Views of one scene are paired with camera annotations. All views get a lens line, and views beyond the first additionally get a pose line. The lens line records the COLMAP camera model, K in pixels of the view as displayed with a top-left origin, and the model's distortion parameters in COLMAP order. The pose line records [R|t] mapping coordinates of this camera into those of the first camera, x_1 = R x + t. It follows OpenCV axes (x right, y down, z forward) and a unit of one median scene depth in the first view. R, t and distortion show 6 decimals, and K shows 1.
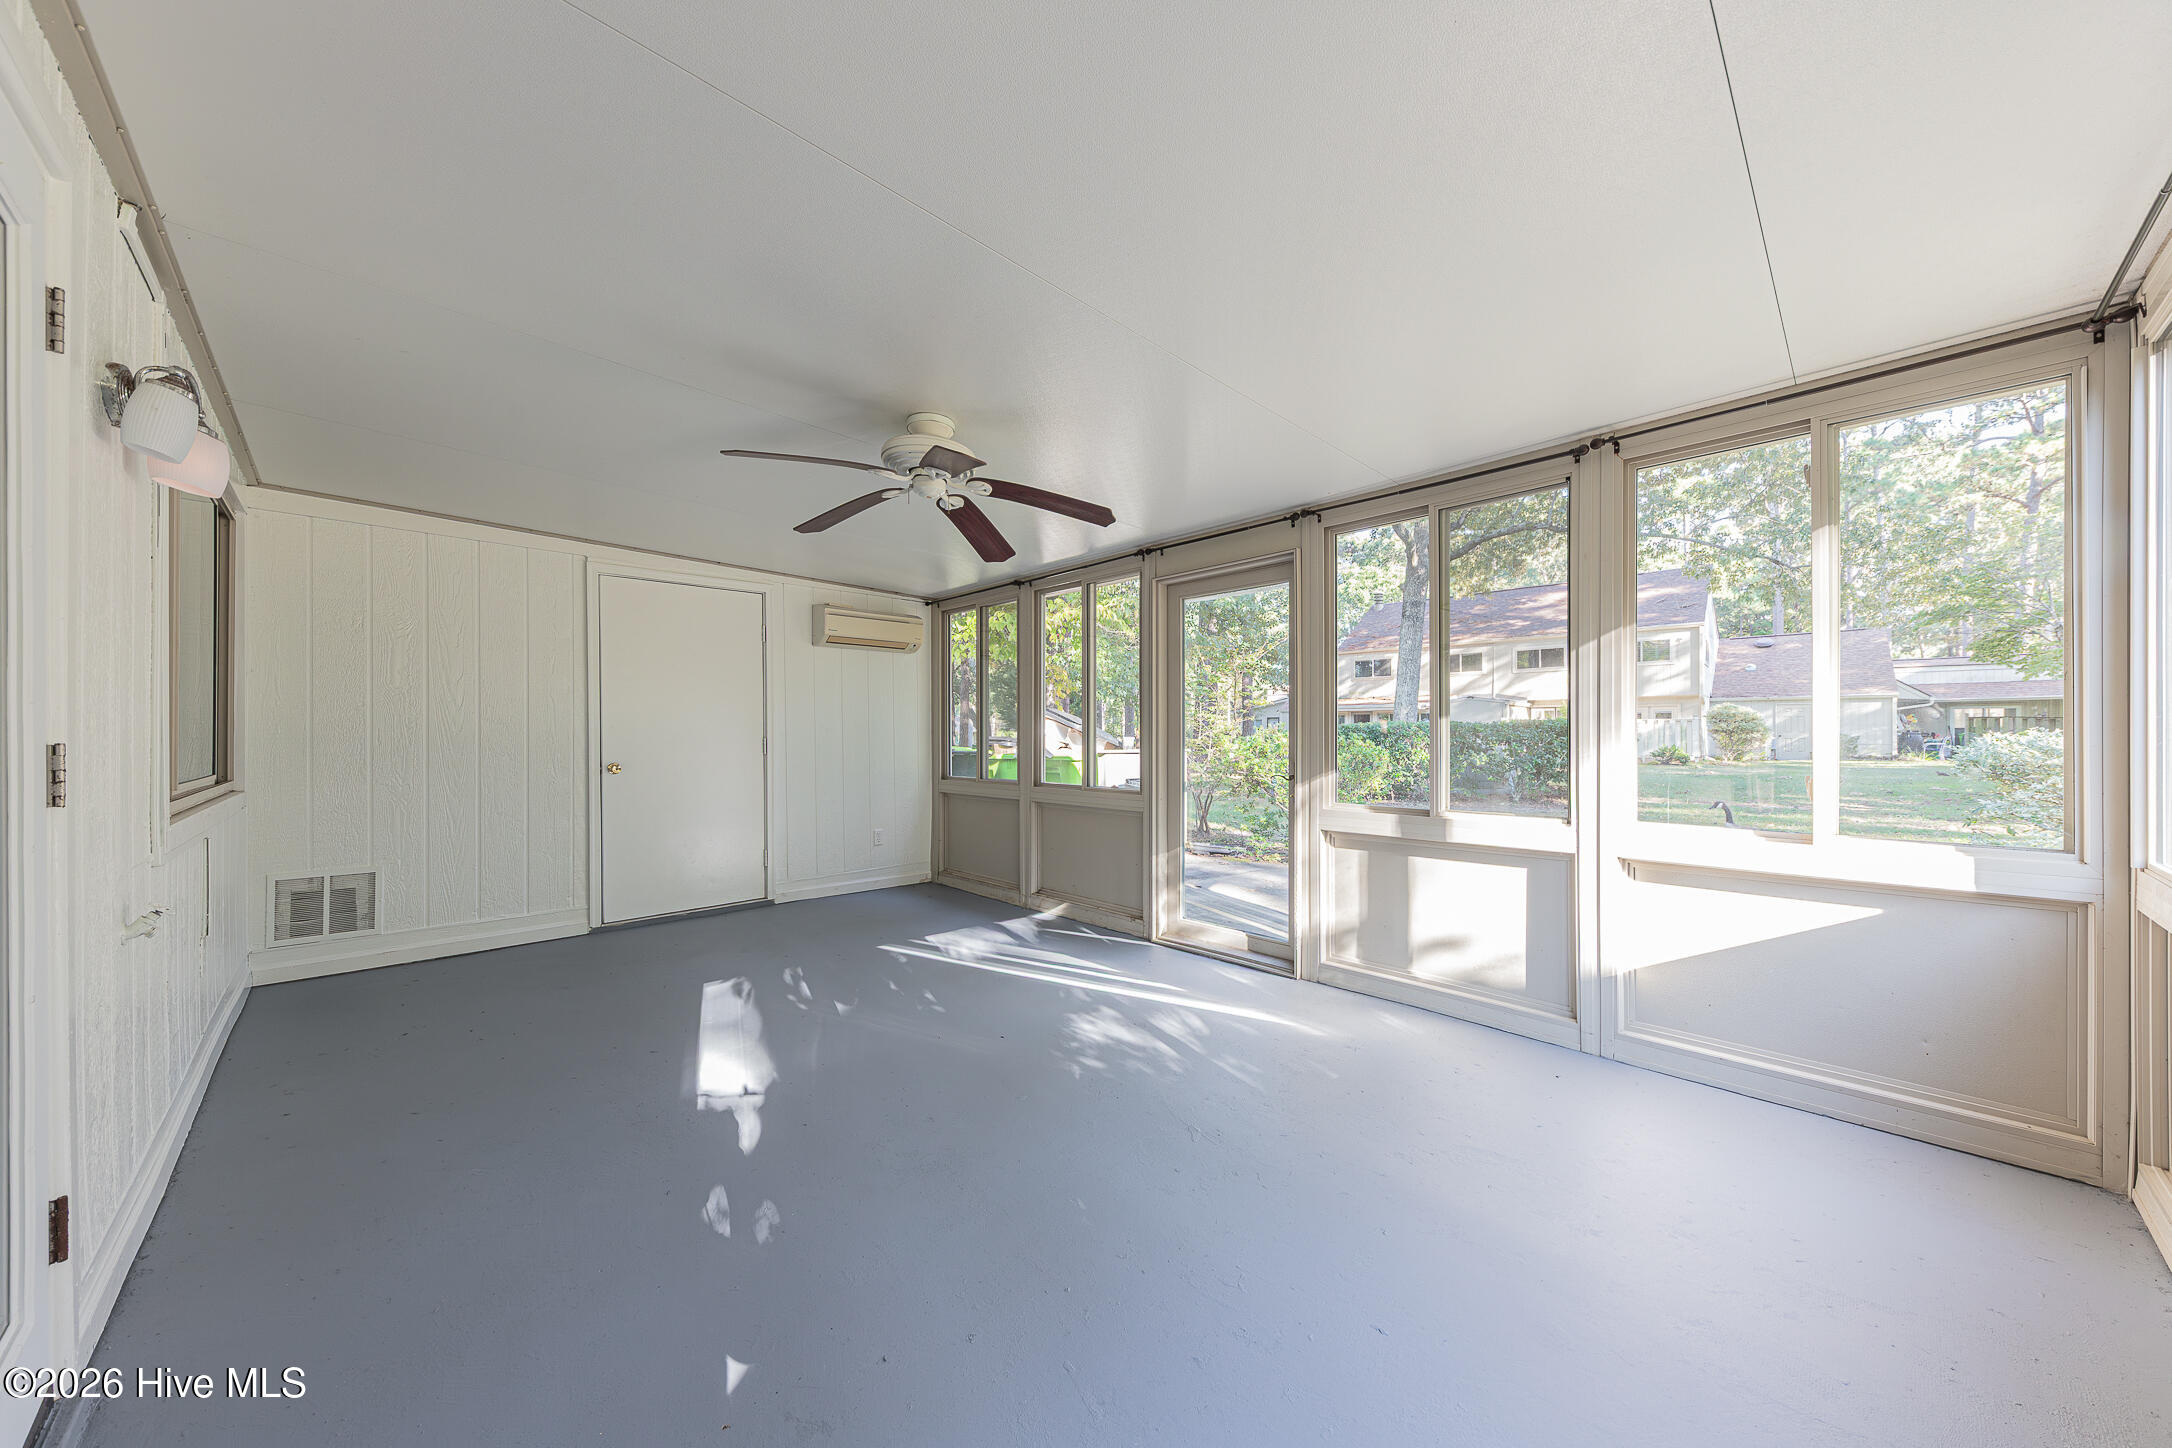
lens RADIAL K [[749.0, 0, 1095.7], [0, 749.0, 734.4], [0, 0, 1]] dist [0.002474, -0.000228]
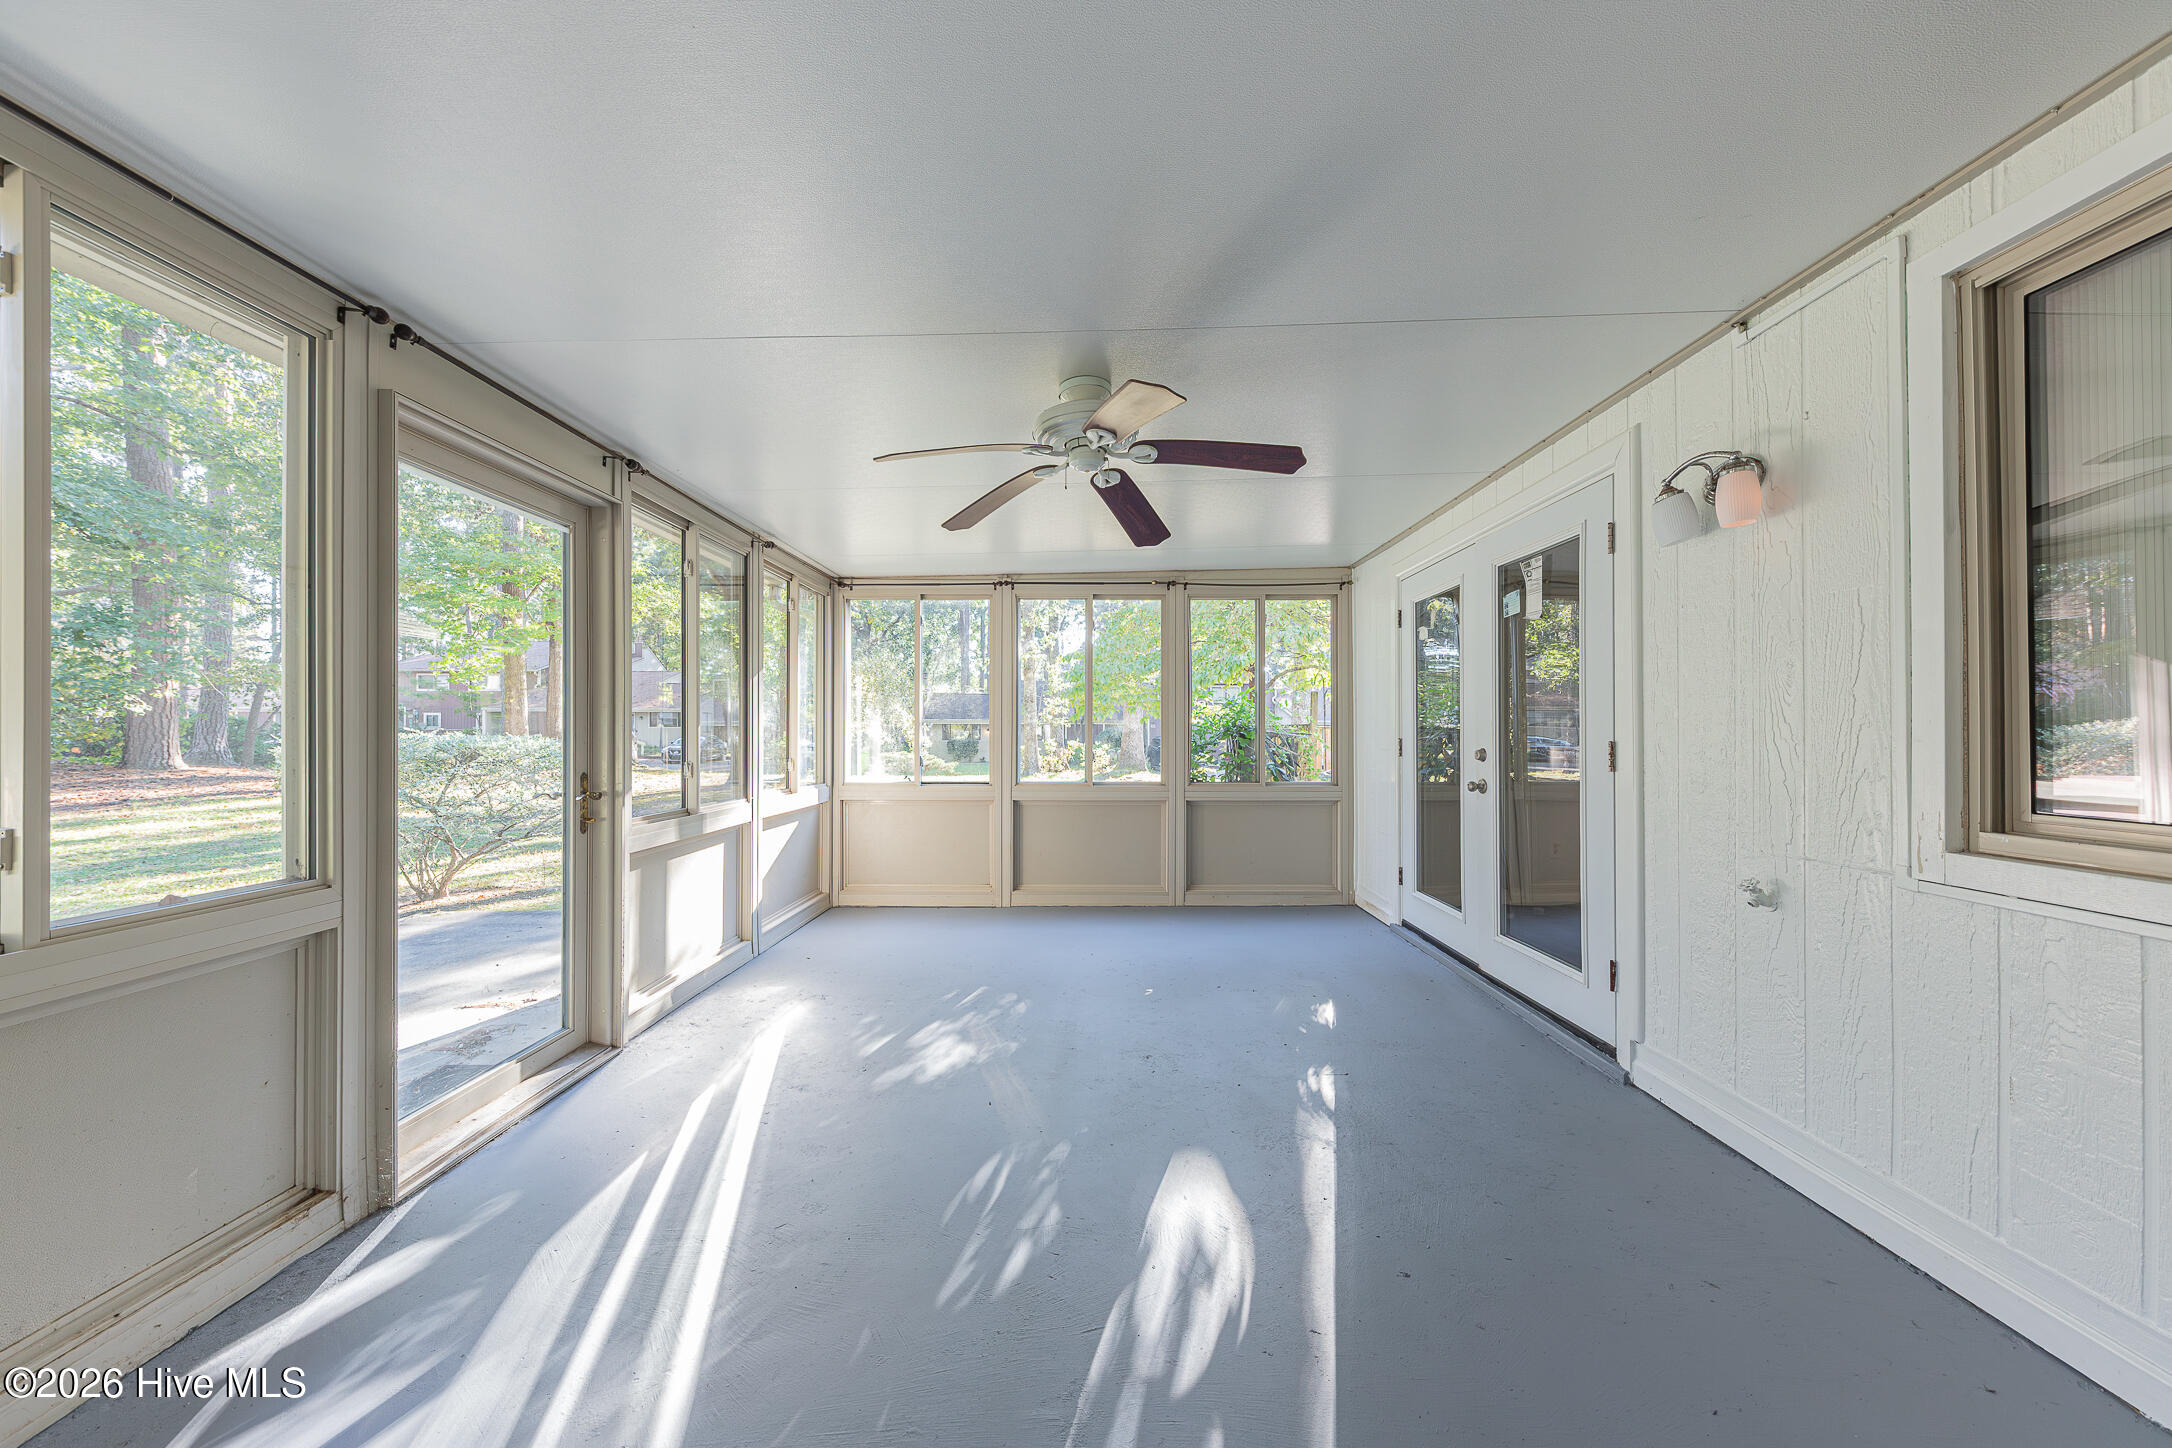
lens RADIAL K [[749.0, 0, 1095.7], [0, 749.0, 734.4], [0, 0, 1]] dist [0.002474, -0.000228]
pose [[-0.717092, 0.002060, 0.696976, -0.605093], [0.001899, 0.999998, -0.001002, -0.002171], [-0.696976, 0.000604, -0.717094, 1.175412]]
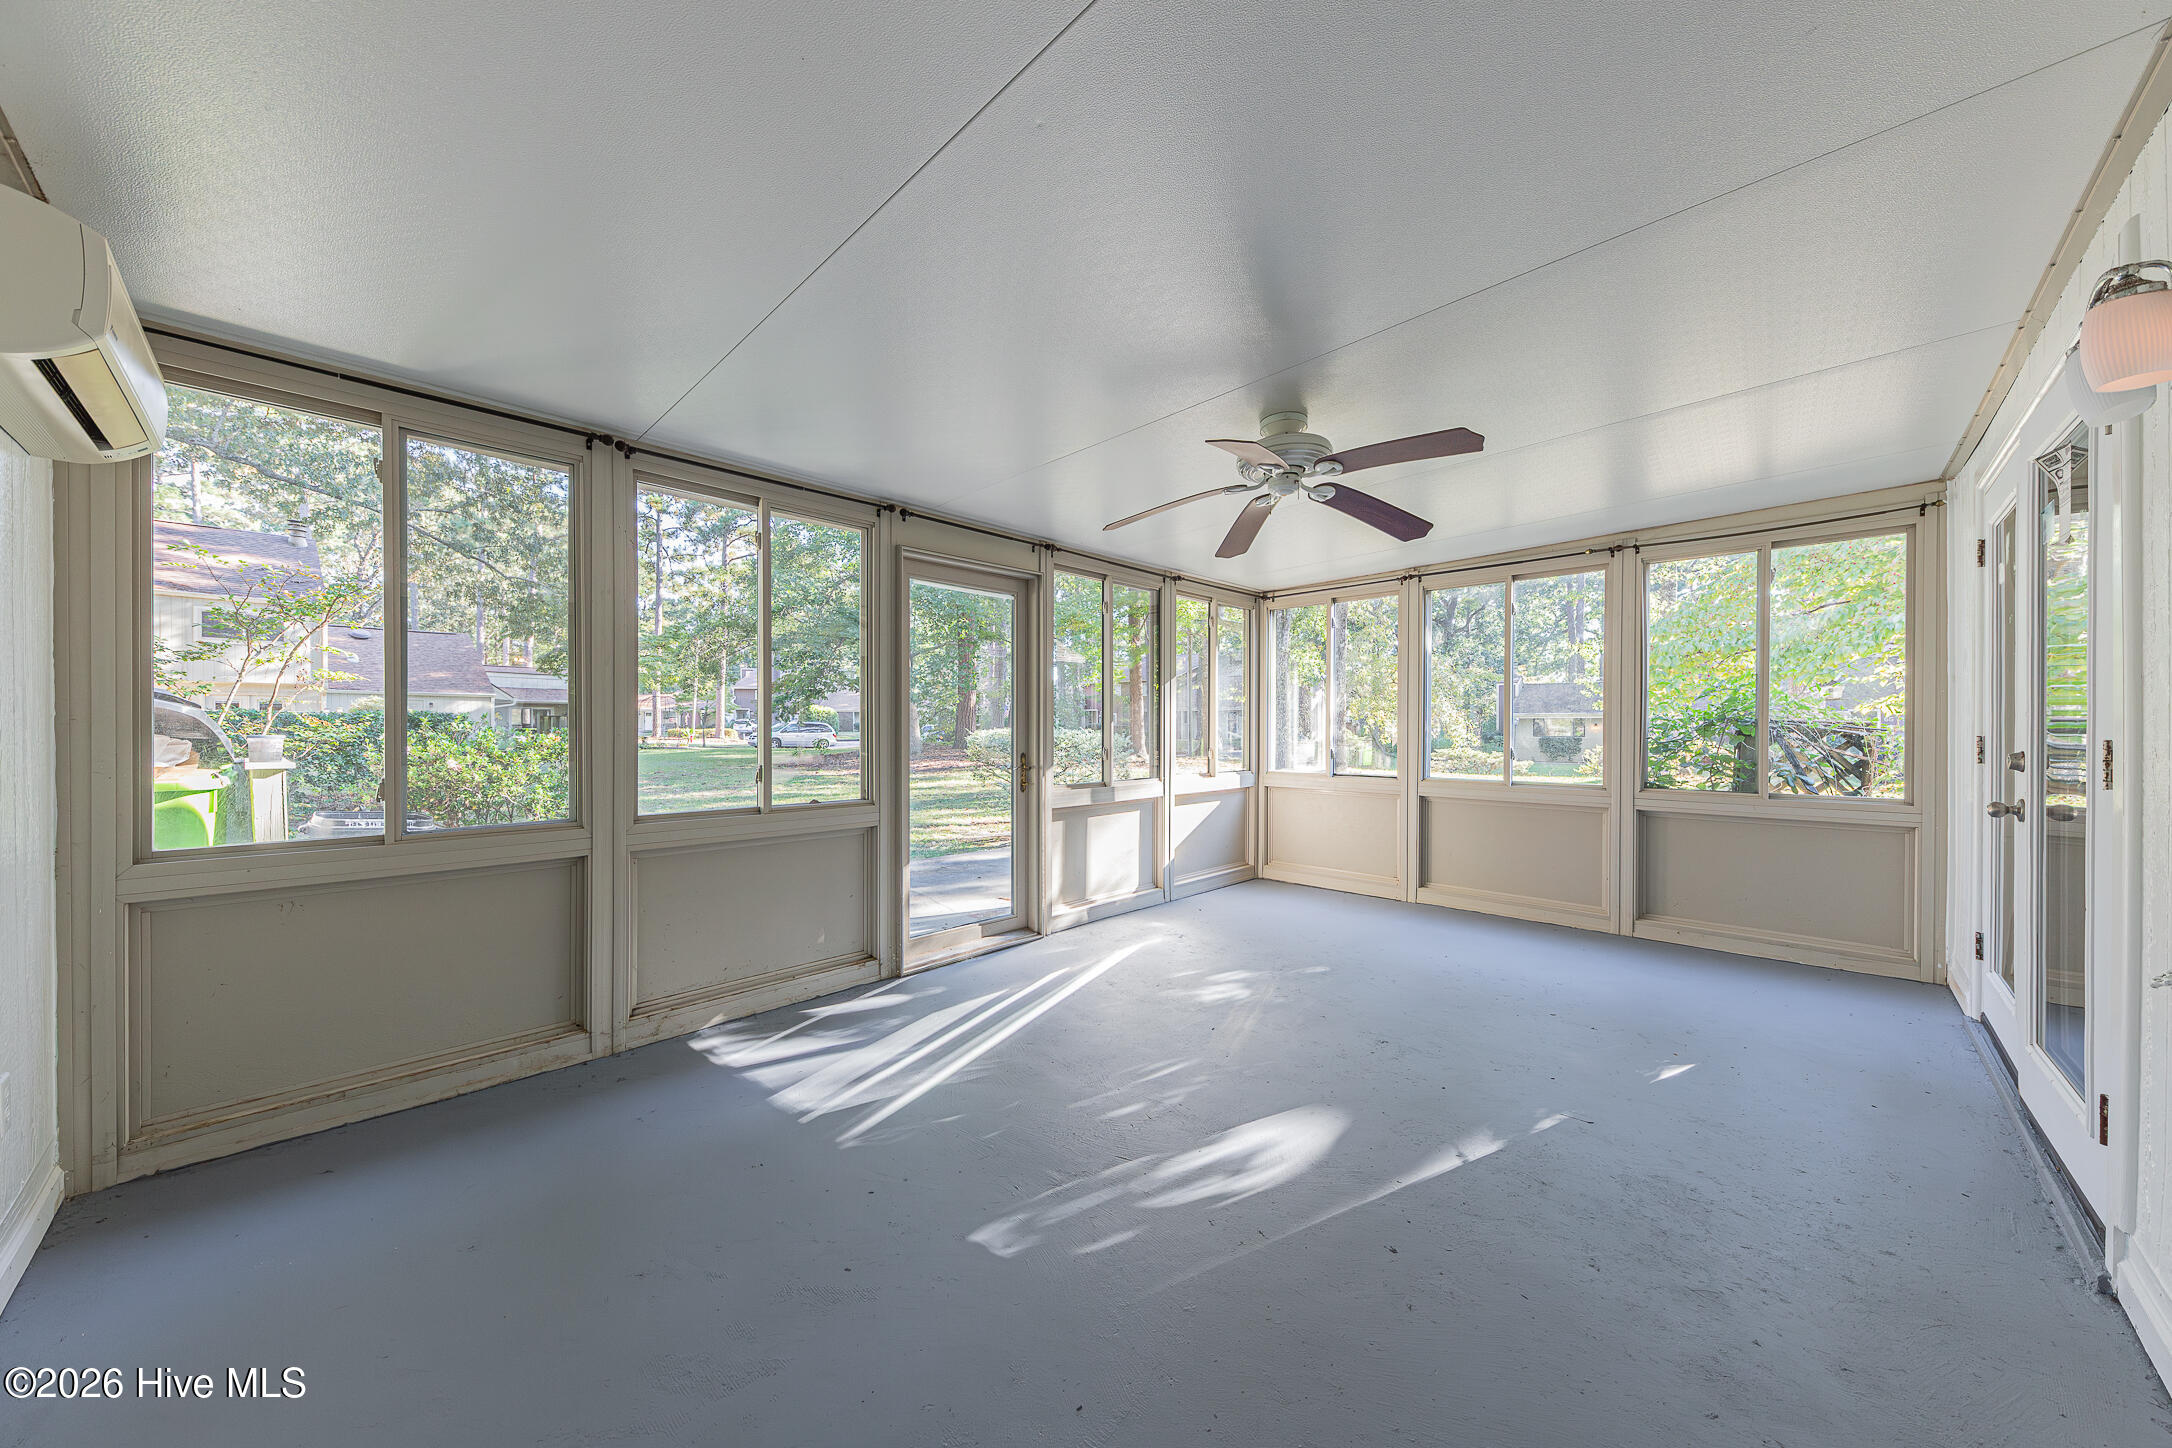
lens RADIAL K [[749.0, 0, 1095.7], [0, 749.0, 734.4], [0, 0, 1]] dist [0.002474, -0.000228]
pose [[-0.036864, -0.004919, 0.999308, -0.878002], [-0.001688, 0.999987, 0.004860, 0.000243], [-0.999319, -0.001508, -0.036872, 0.925998]]
